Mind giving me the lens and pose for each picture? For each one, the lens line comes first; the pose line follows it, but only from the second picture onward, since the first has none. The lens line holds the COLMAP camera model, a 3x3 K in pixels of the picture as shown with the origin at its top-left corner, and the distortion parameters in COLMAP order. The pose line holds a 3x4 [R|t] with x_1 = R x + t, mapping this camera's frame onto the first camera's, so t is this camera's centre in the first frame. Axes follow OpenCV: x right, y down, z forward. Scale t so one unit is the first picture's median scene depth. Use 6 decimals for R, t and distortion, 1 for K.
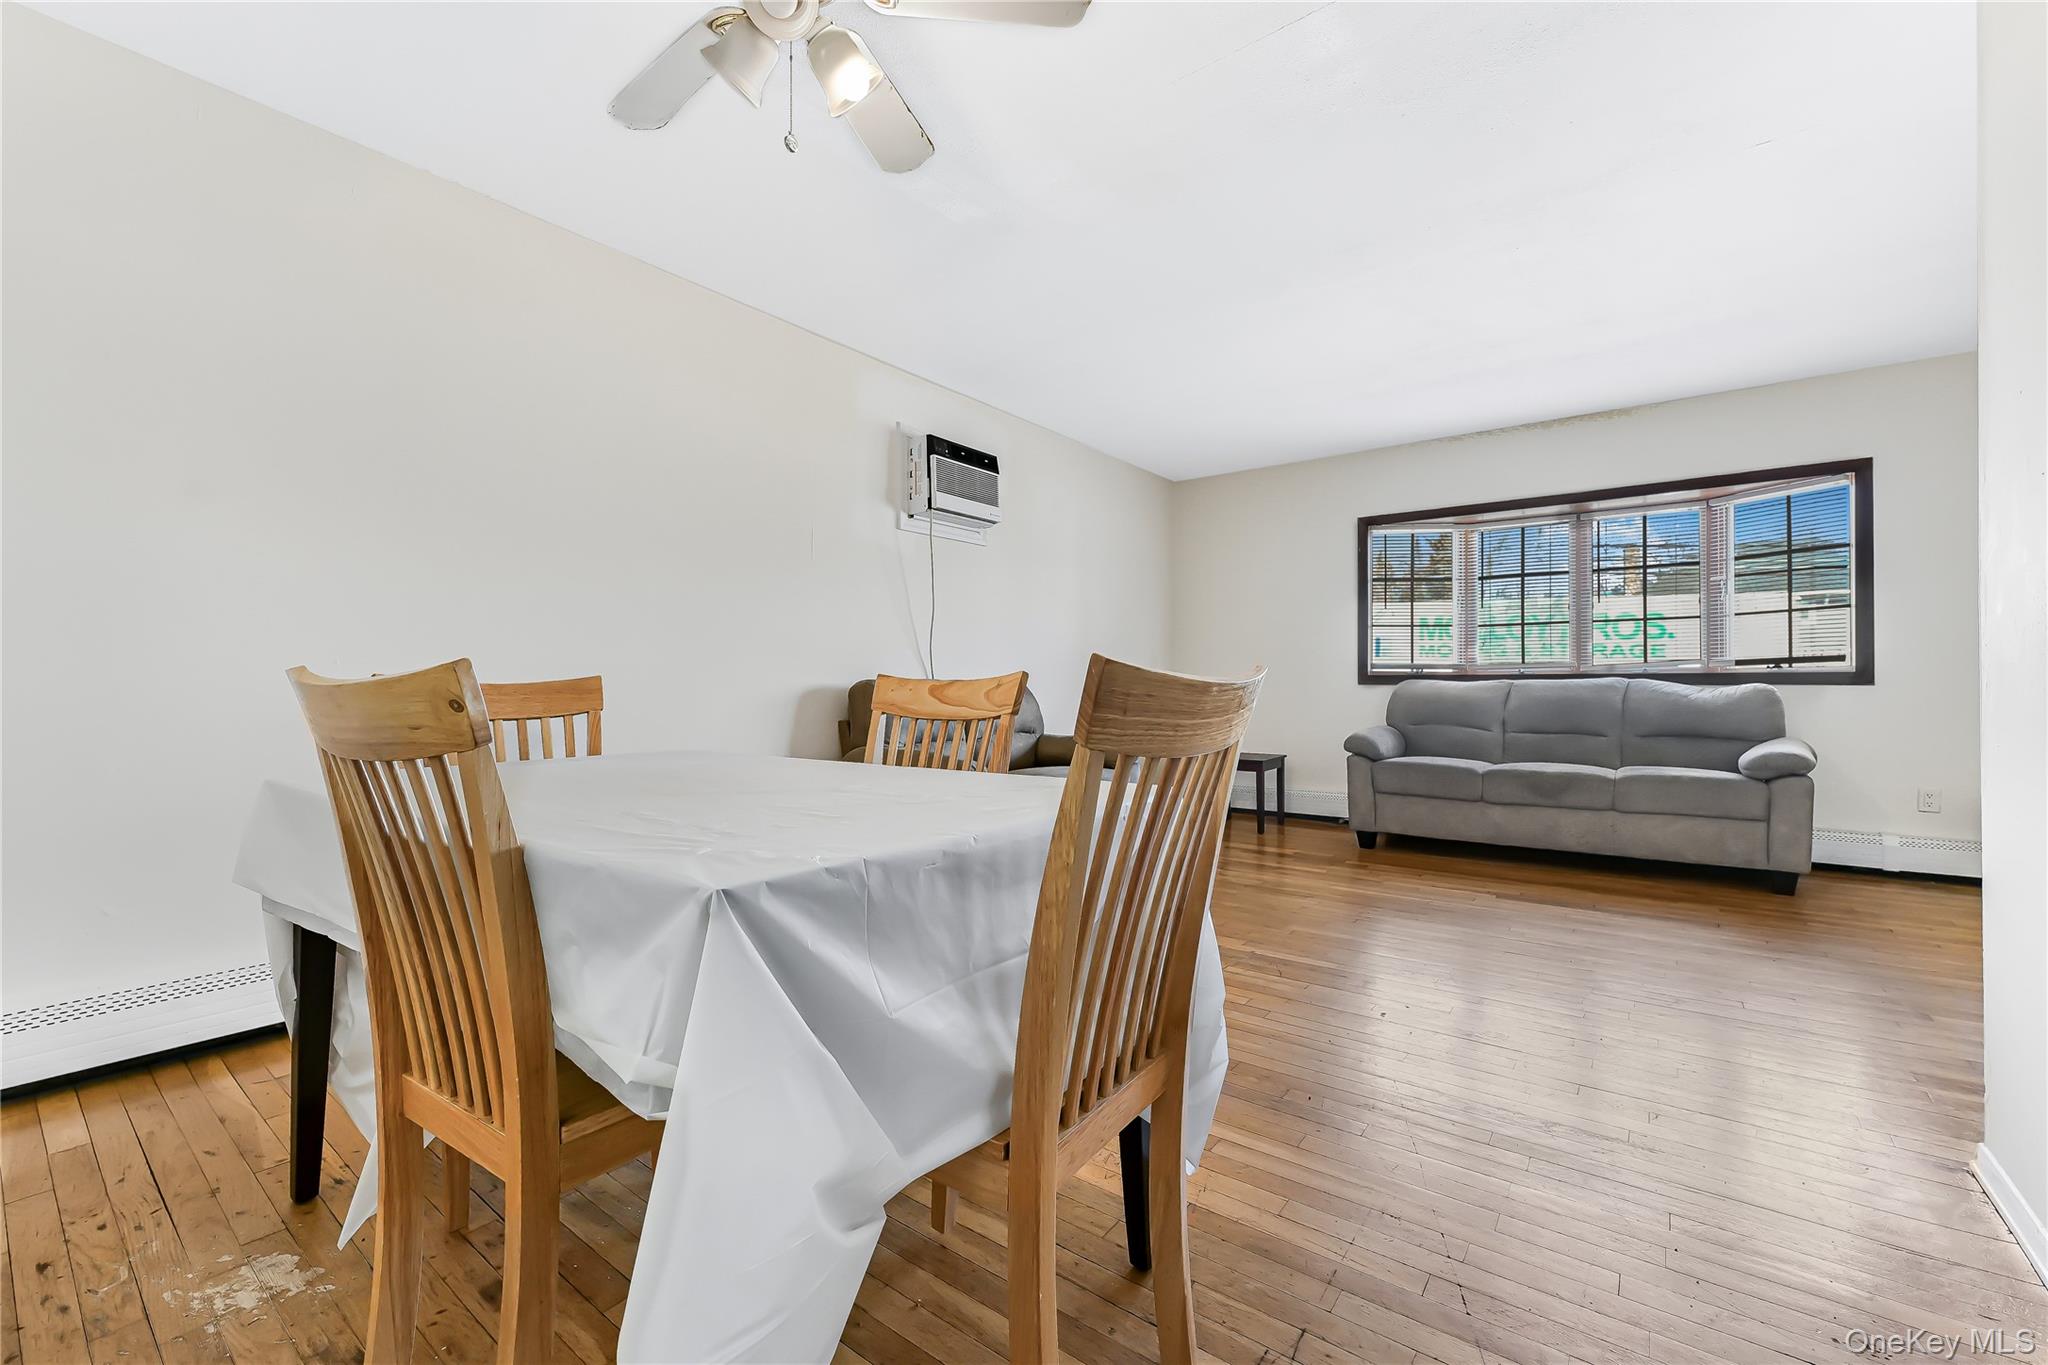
lens RADIAL K [[828.4, 0, 1088.0], [0, 828.4, 681.6], [0, 0, 1]] dist [0.000273, -0.000590]
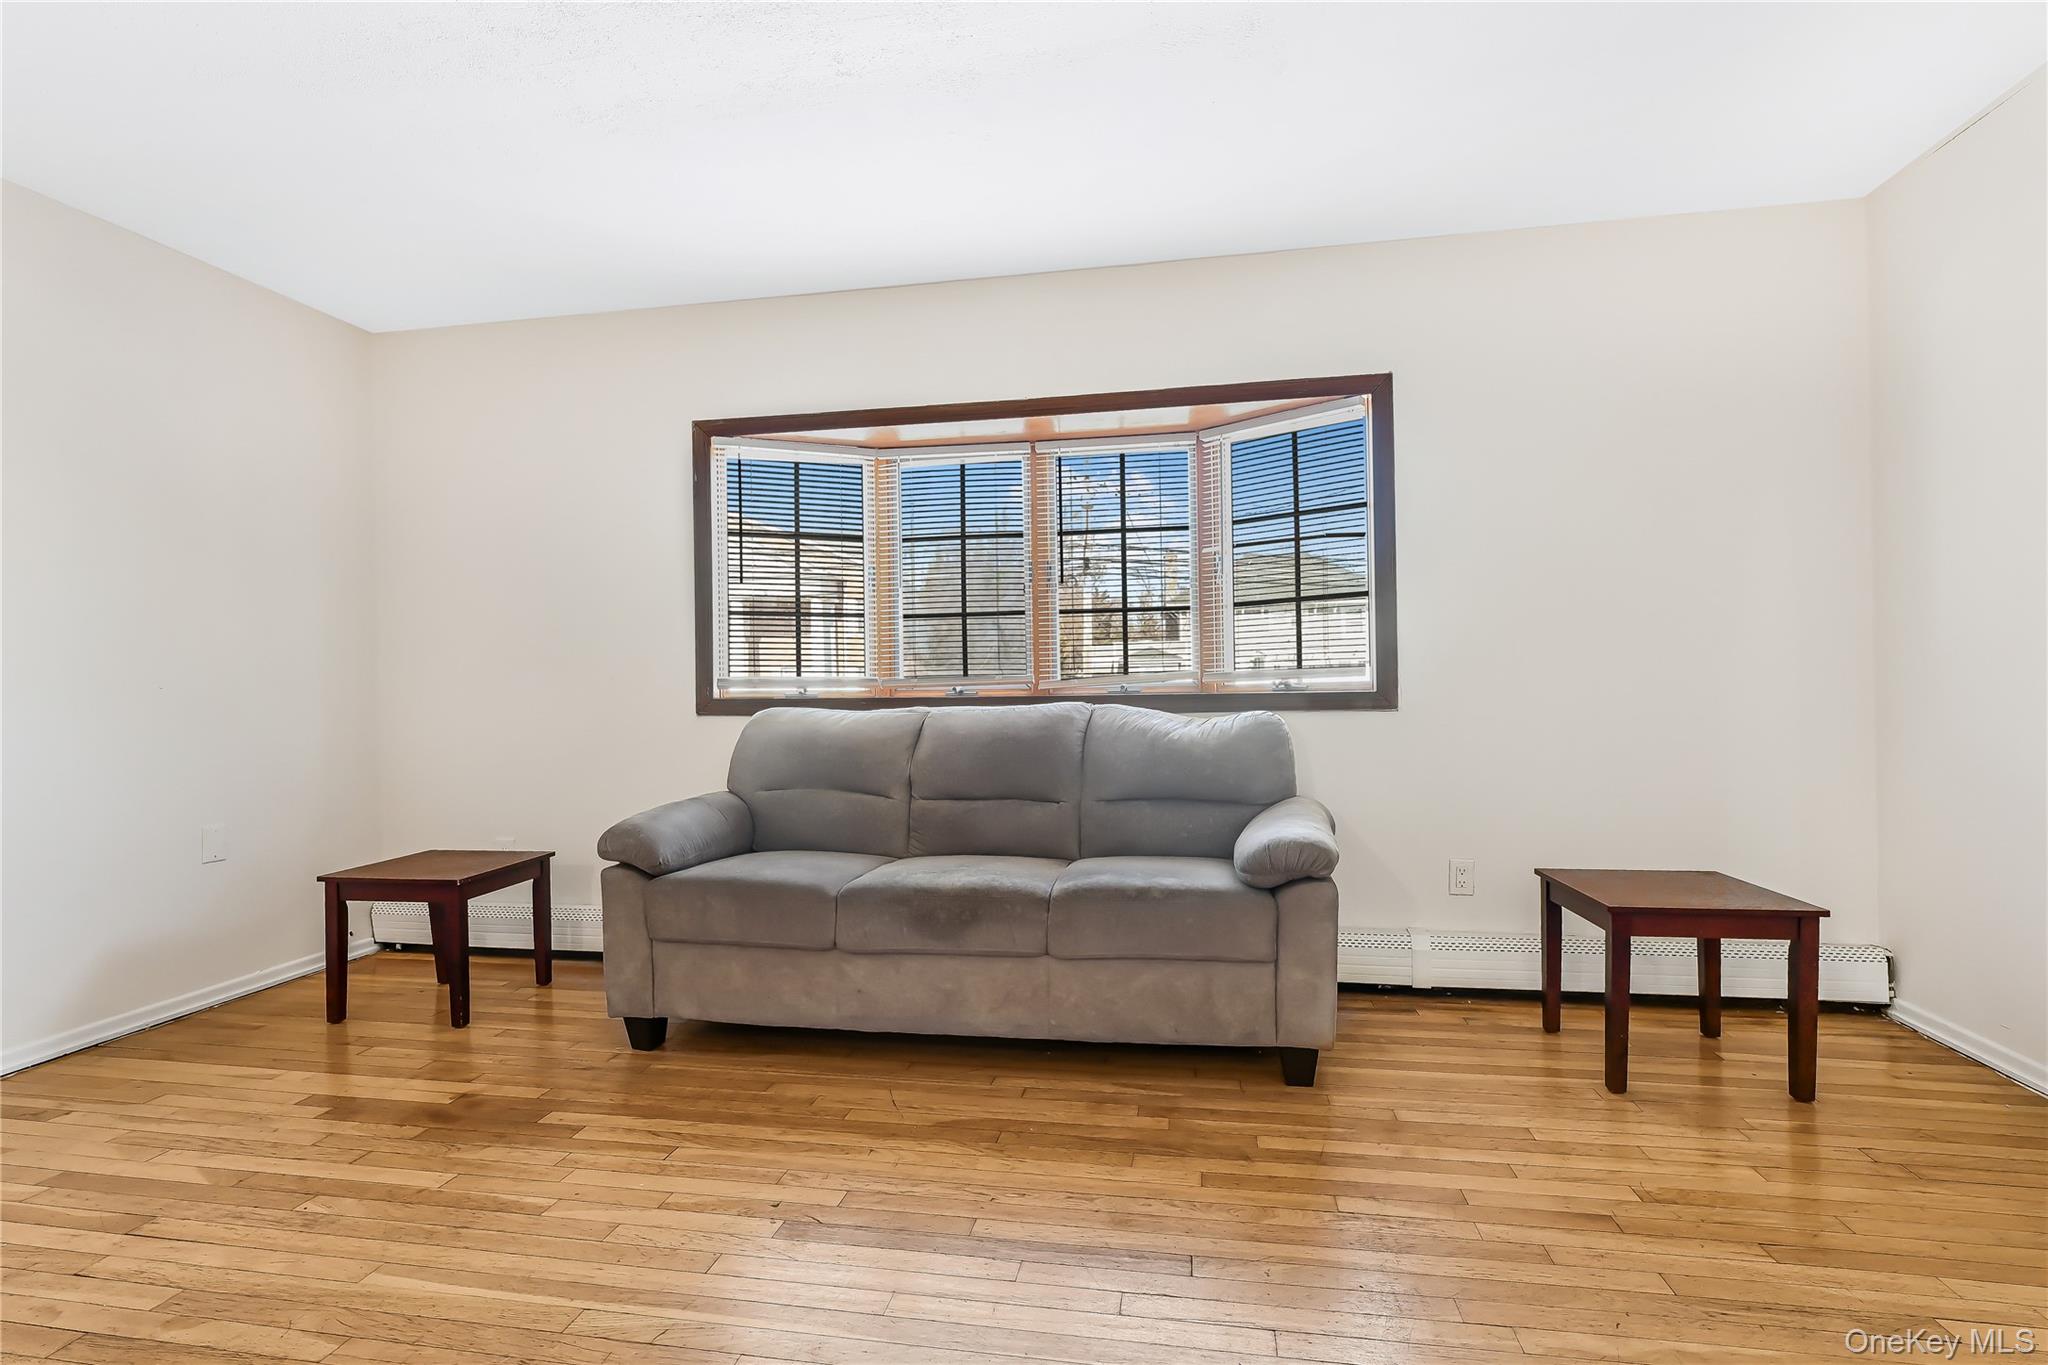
lens RADIAL K [[933.4, 0, 1054.6], [0, 933.4, 672.7], [0, 0, 1]] dist [-0.002473, 0.001621]
pose [[0.898058, -0.004220, 0.439857, 0.336872], [0.010643, 0.999870, -0.012136, -0.019772], [-0.439748, 0.015580, 0.897986, 0.407816]]
